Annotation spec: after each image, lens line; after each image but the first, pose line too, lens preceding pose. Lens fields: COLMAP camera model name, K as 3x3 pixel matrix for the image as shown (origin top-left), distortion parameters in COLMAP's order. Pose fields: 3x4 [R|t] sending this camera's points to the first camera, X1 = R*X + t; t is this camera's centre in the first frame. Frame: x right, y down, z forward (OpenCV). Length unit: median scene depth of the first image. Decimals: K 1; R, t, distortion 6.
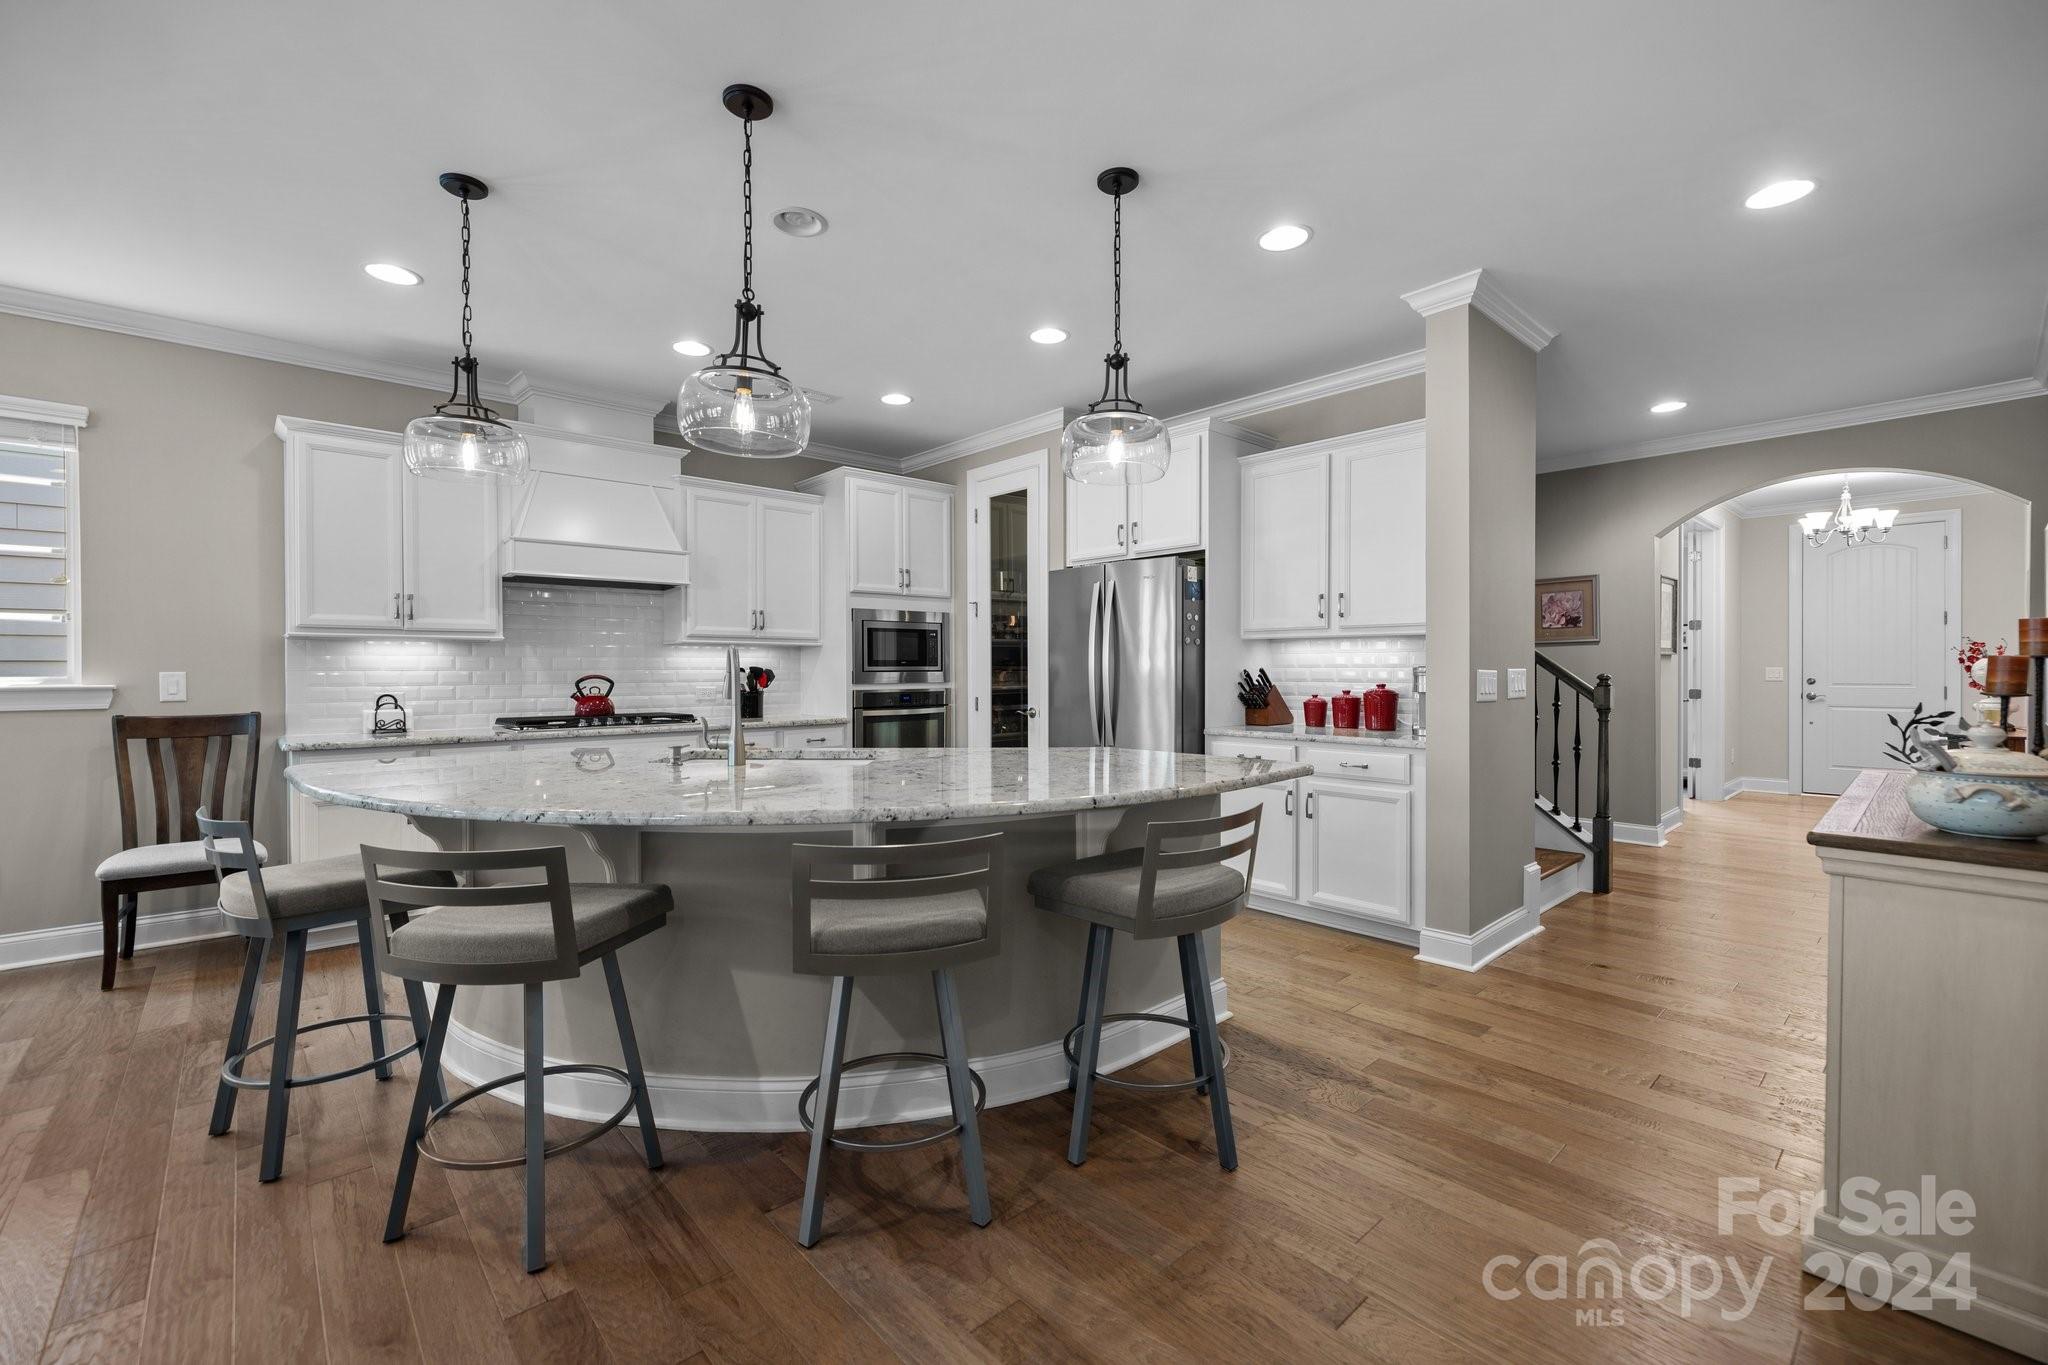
lens RADIAL K [[870.0, 0, 1024.0], [0, 870.0, 682.5], [0, 0, 1]] dist [0.002127, 0.000060]
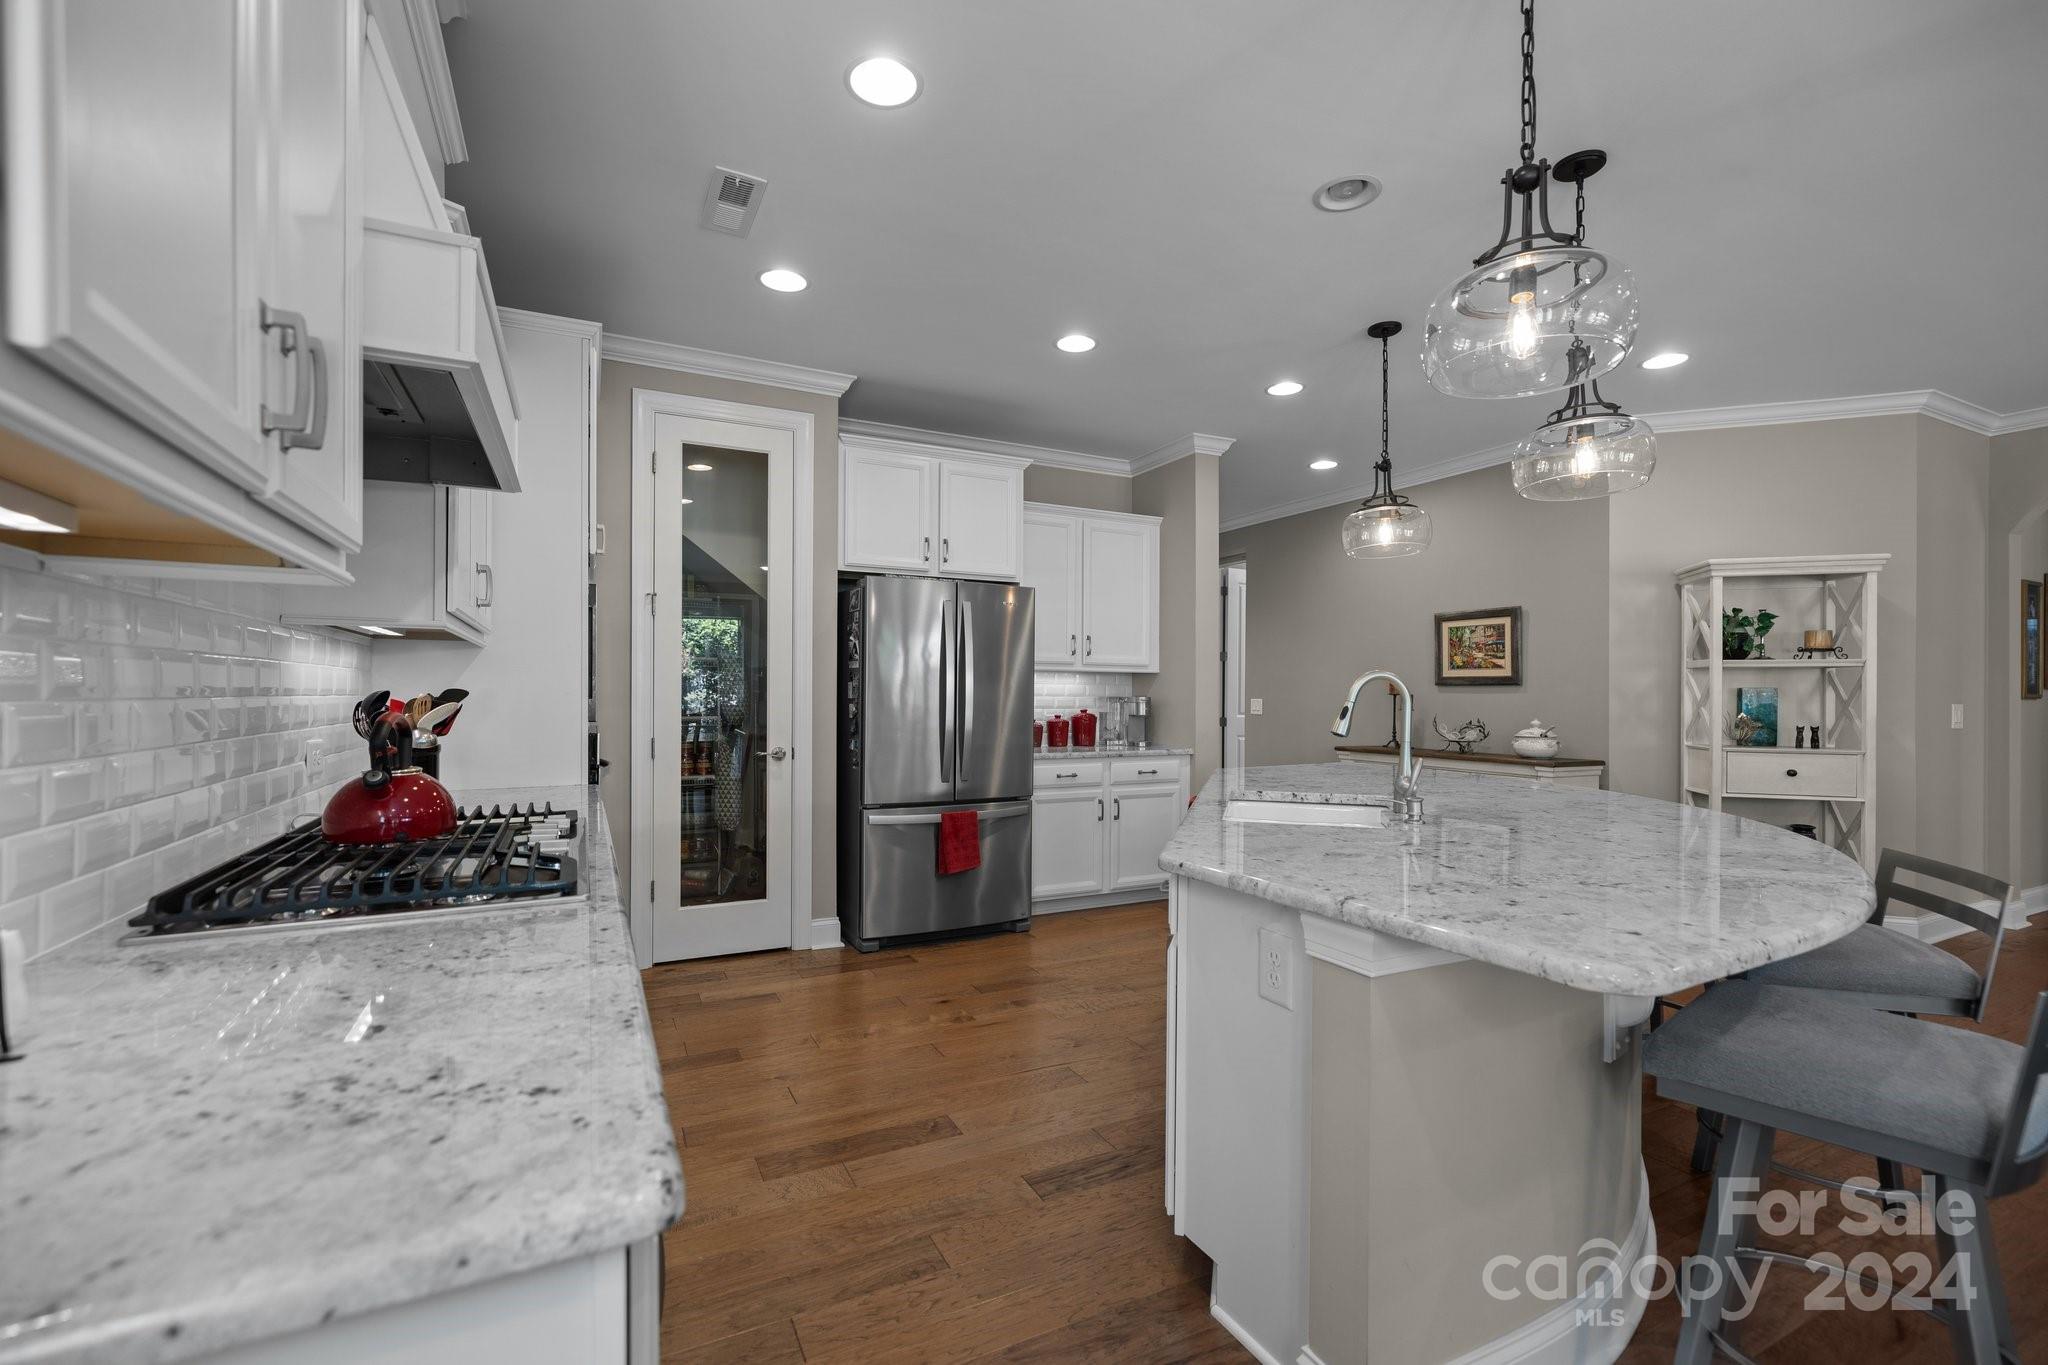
lens RADIAL K [[862.0, 0, 1025.5], [0, 862.0, 693.7], [0, 0, 1]] dist [-0.000786, -0.000159]
pose [[0.264914, 0.004806, 0.964260, -0.797082], [0.009097, 0.999931, -0.007483, -0.012146], [-0.964229, 0.010754, 0.264852, 0.729686]]
